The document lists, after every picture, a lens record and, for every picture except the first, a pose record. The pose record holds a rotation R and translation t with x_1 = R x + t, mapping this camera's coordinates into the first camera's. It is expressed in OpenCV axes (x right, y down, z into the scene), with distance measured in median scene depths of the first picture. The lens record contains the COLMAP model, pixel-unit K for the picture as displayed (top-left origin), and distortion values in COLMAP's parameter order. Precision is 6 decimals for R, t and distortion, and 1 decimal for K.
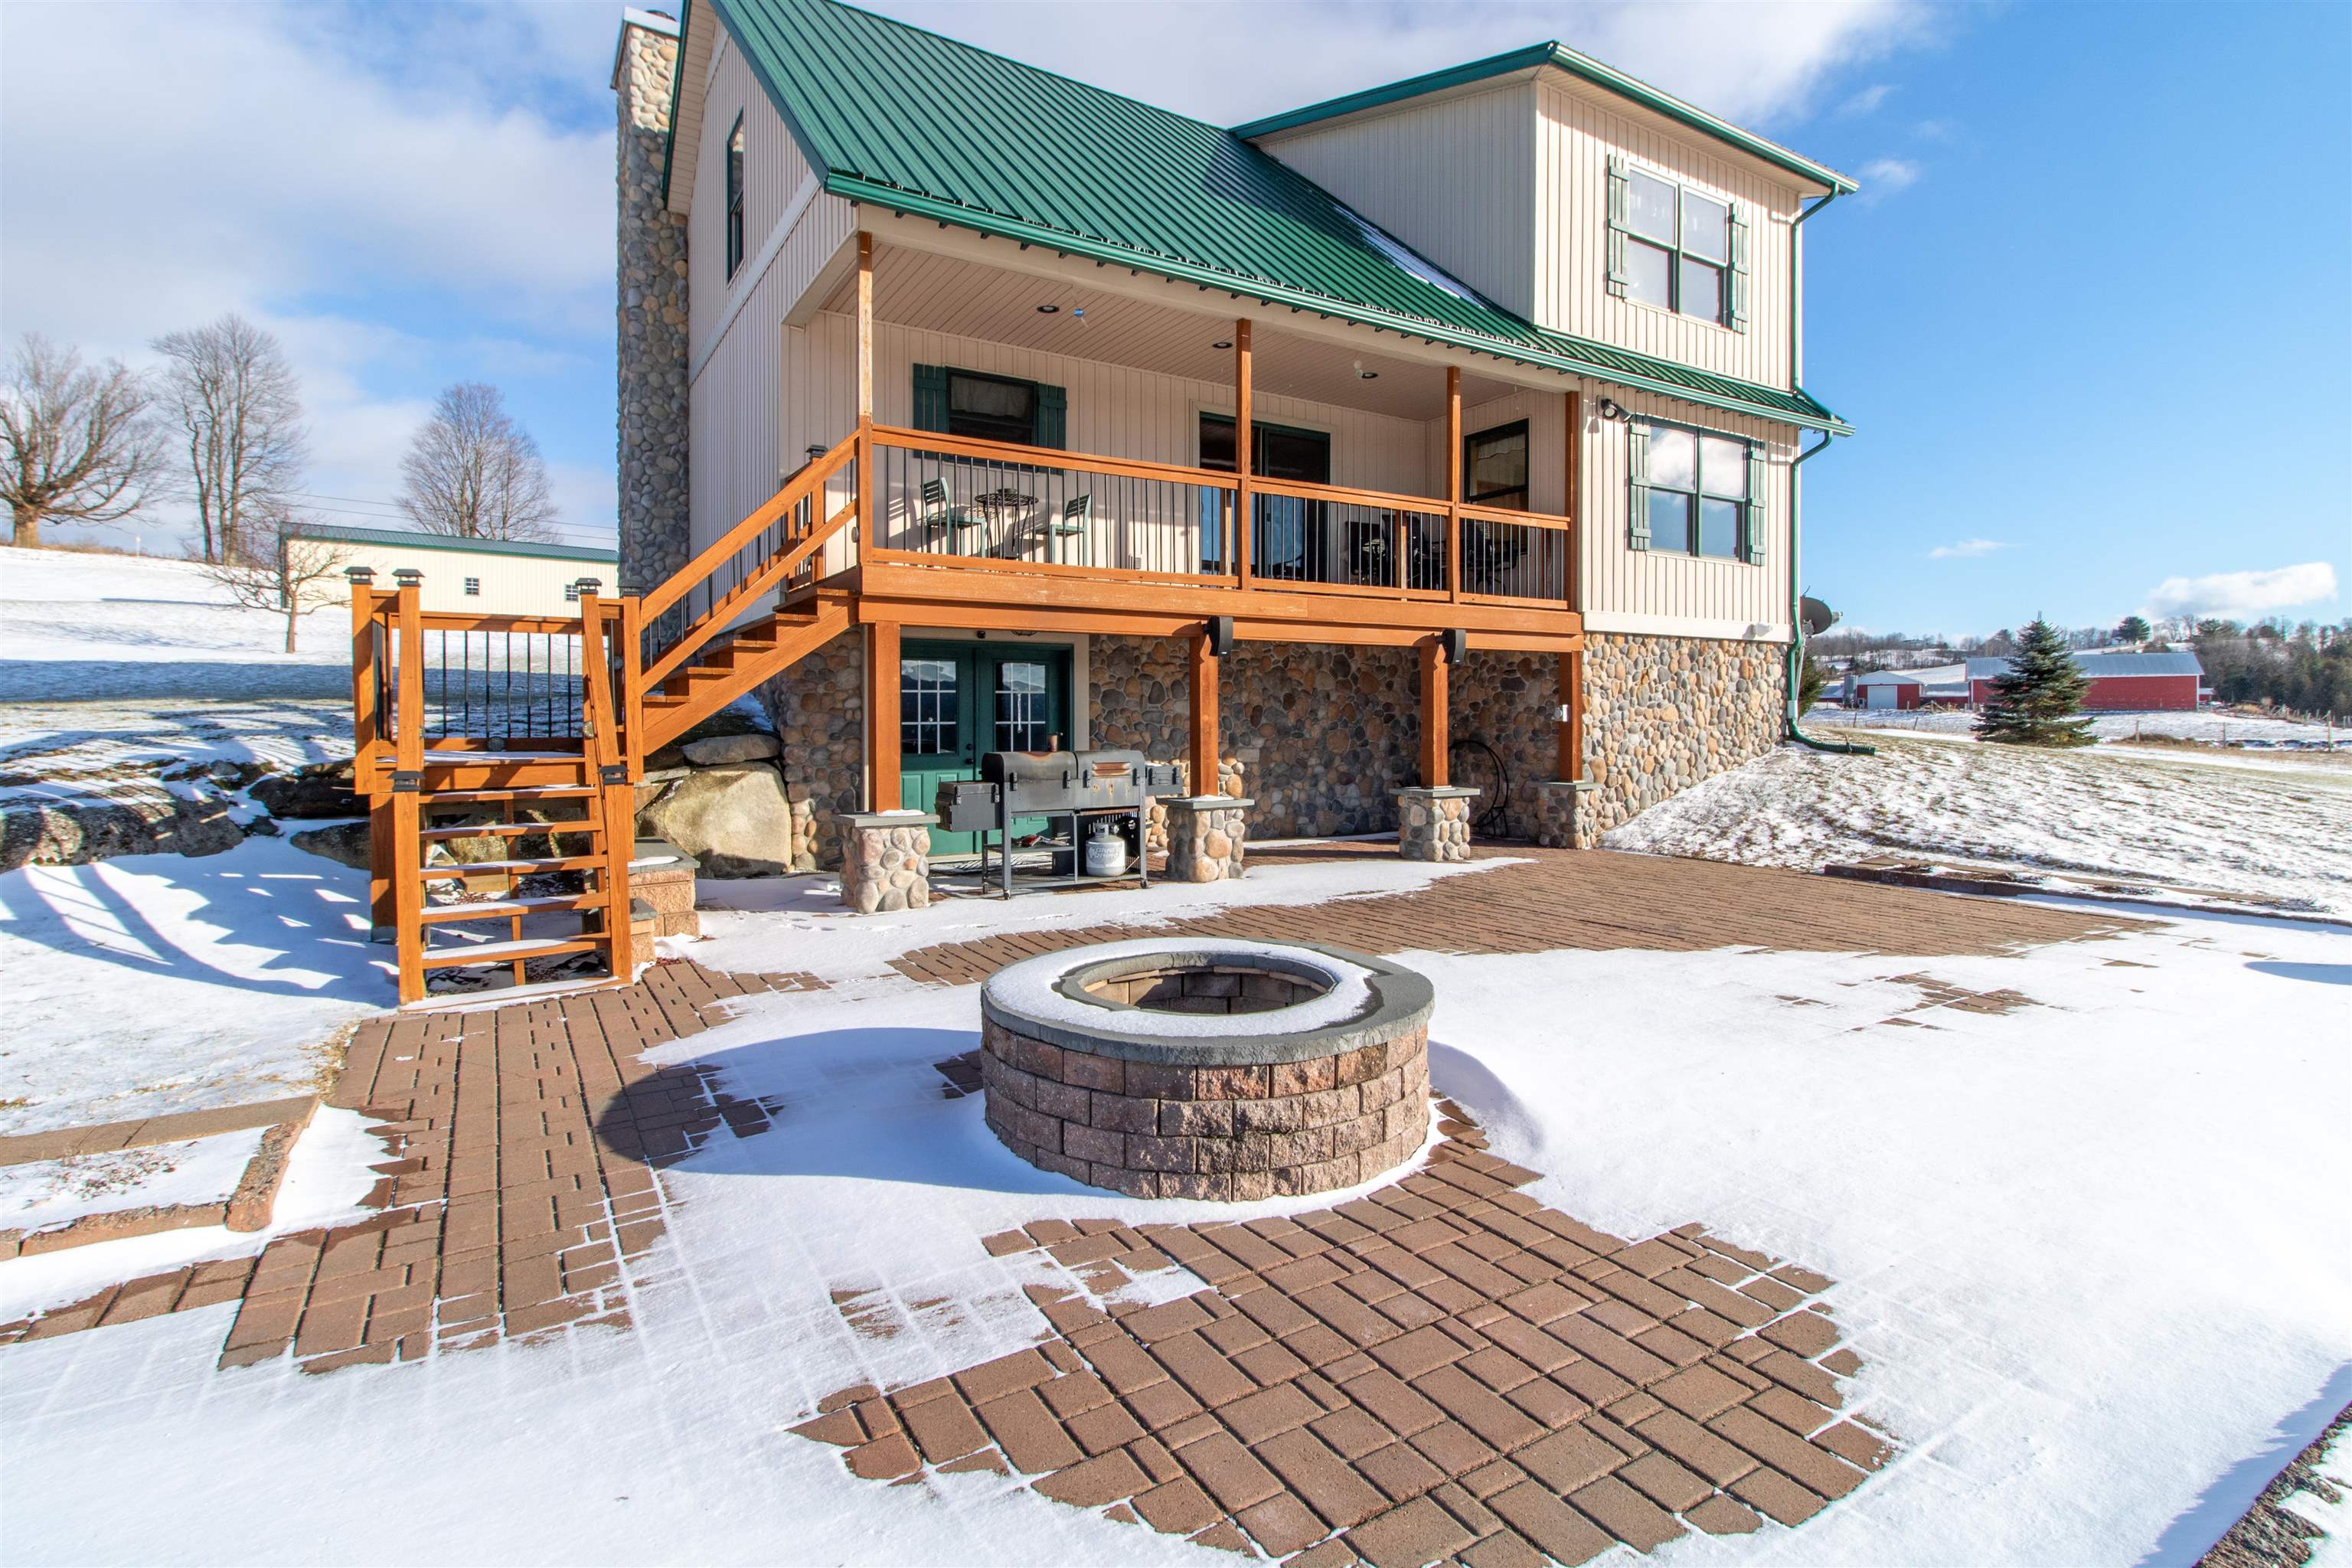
lens RADIAL K [[1123.9, 0, 1183.6], [0, 1123.9, 739.0], [0, 0, 1]] dist [0.000606, 0.000106]
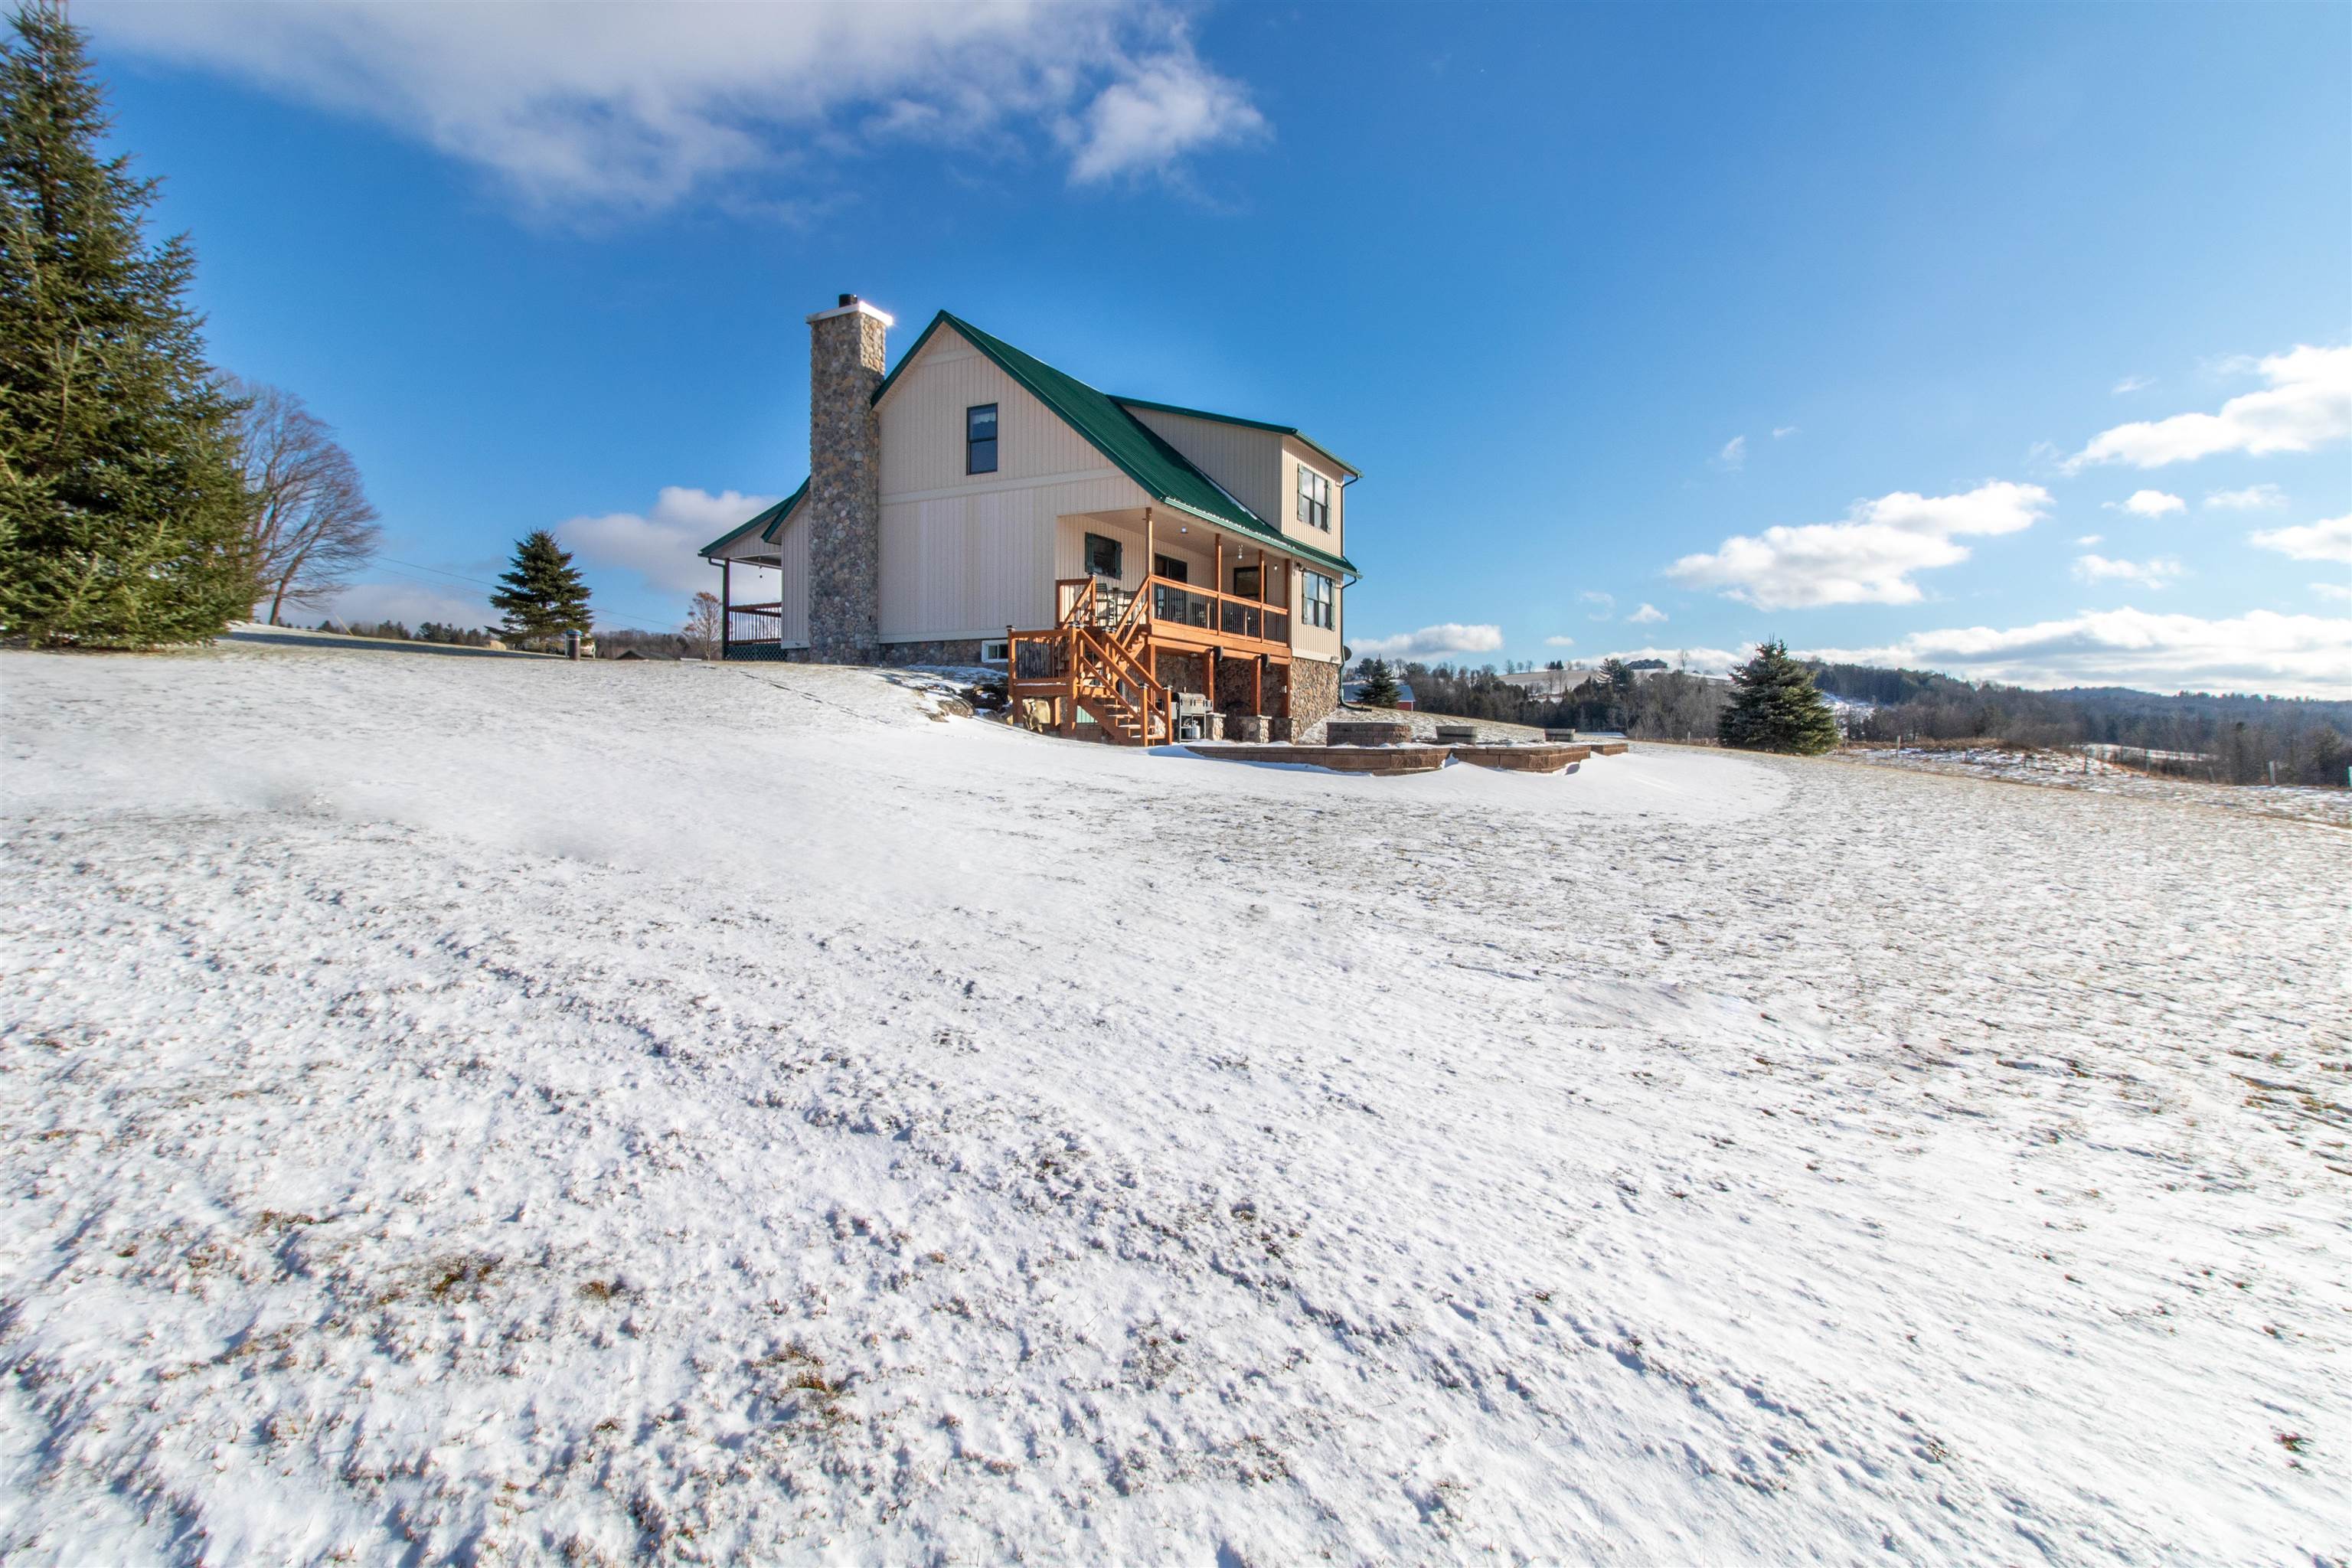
lens RADIAL K [[1123.9, 0, 1183.6], [0, 1123.9, 739.0], [0, 0, 1]] dist [0.000606, 0.000106]
pose [[0.855542, 0.002083, 0.517730, -1.094785], [0.005842, 0.999889, -0.013677, 0.114490], [-0.517701, 0.014726, 0.855435, -0.957567]]
